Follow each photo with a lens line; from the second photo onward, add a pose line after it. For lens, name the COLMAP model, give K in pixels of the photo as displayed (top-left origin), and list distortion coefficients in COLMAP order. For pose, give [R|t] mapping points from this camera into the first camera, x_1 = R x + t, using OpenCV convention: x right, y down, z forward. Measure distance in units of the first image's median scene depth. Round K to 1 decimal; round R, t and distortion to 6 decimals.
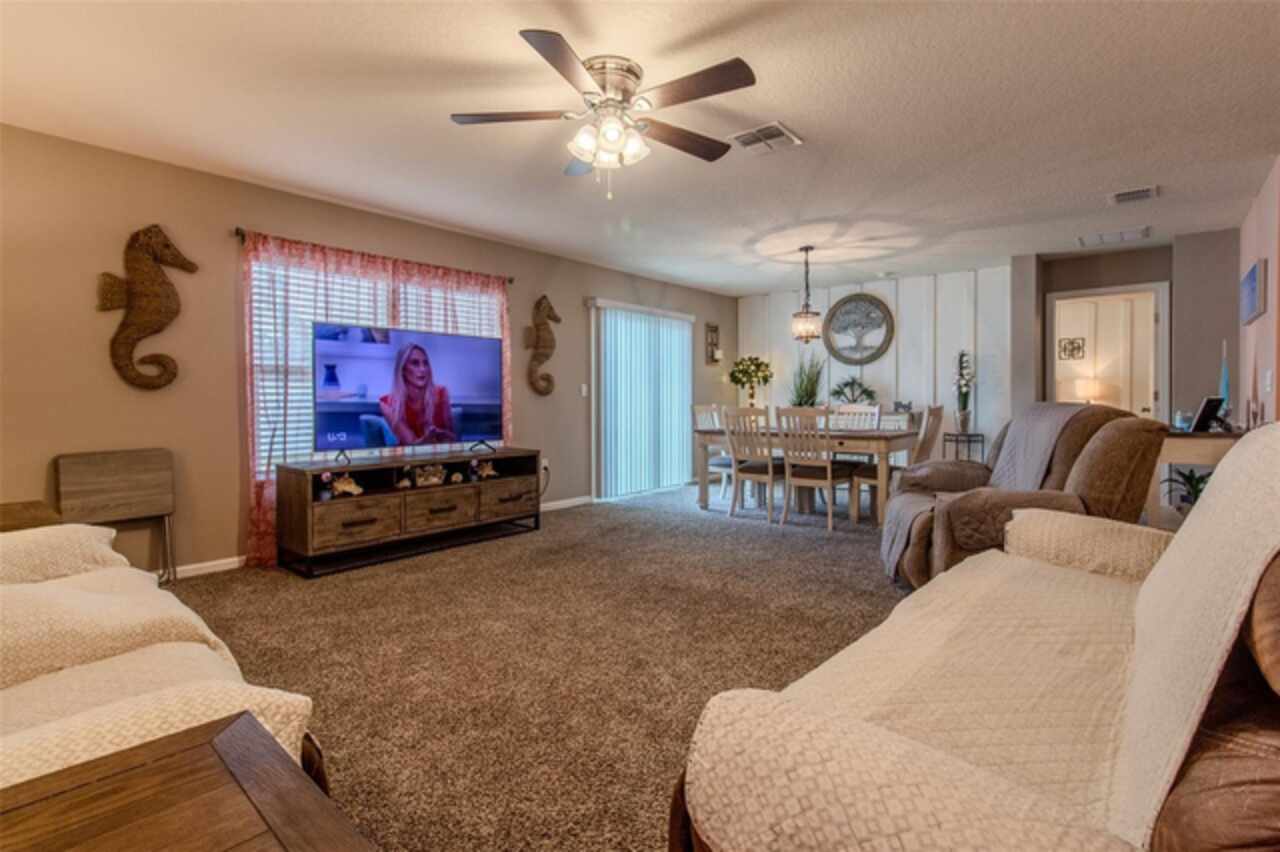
lens RADIAL K [[620.5, 0, 644.9], [0, 620.5, 409.7], [0, 0, 1]] dist [0.001075, 0.000829]
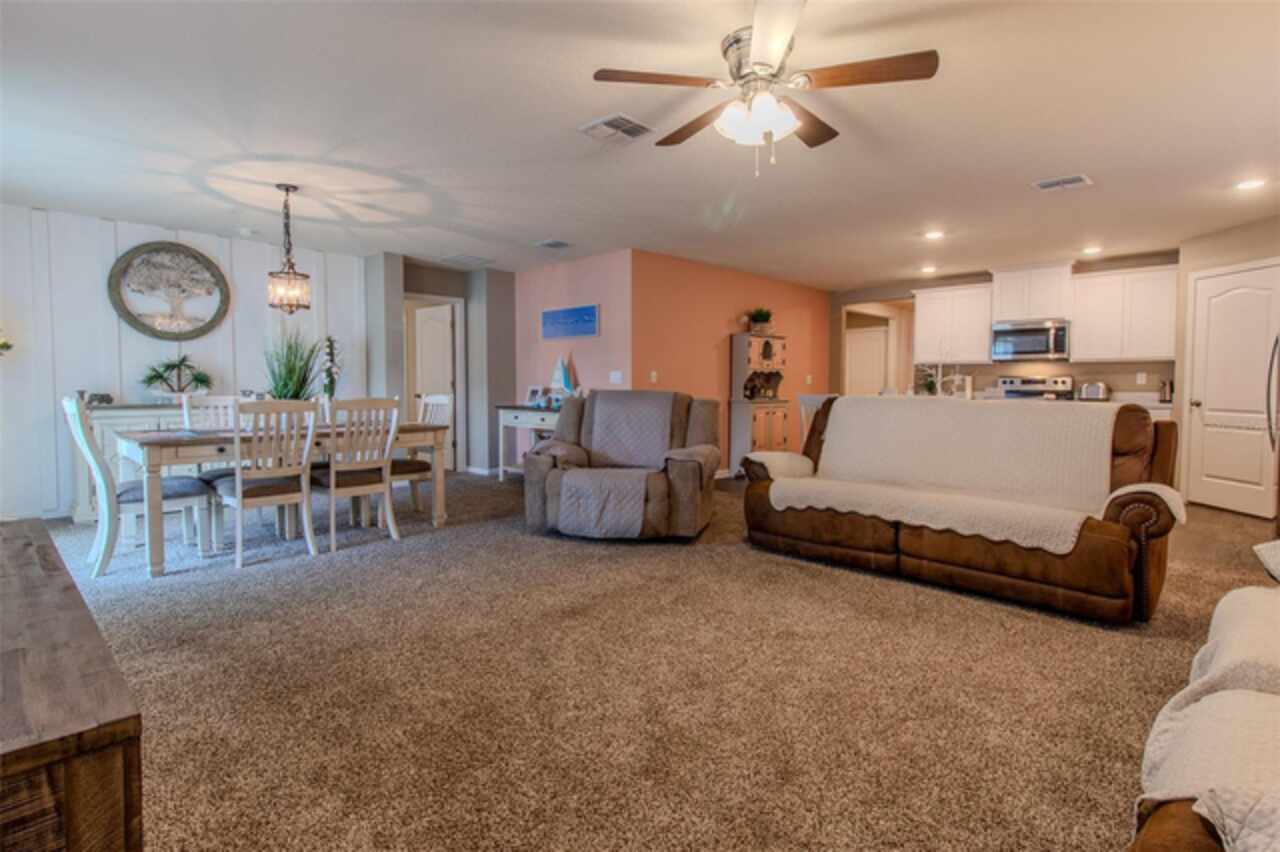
lens RADIAL K [[645.3, 0, 641.2], [0, 645.3, 406.4], [0, 0, 1]] dist [0.001645, 0.000409]
pose [[0.056111, -0.031143, 0.997939, -0.573422], [0.017730, 0.999387, 0.030191, -0.012097], [-0.998267, 0.016000, 0.056629, 0.604490]]
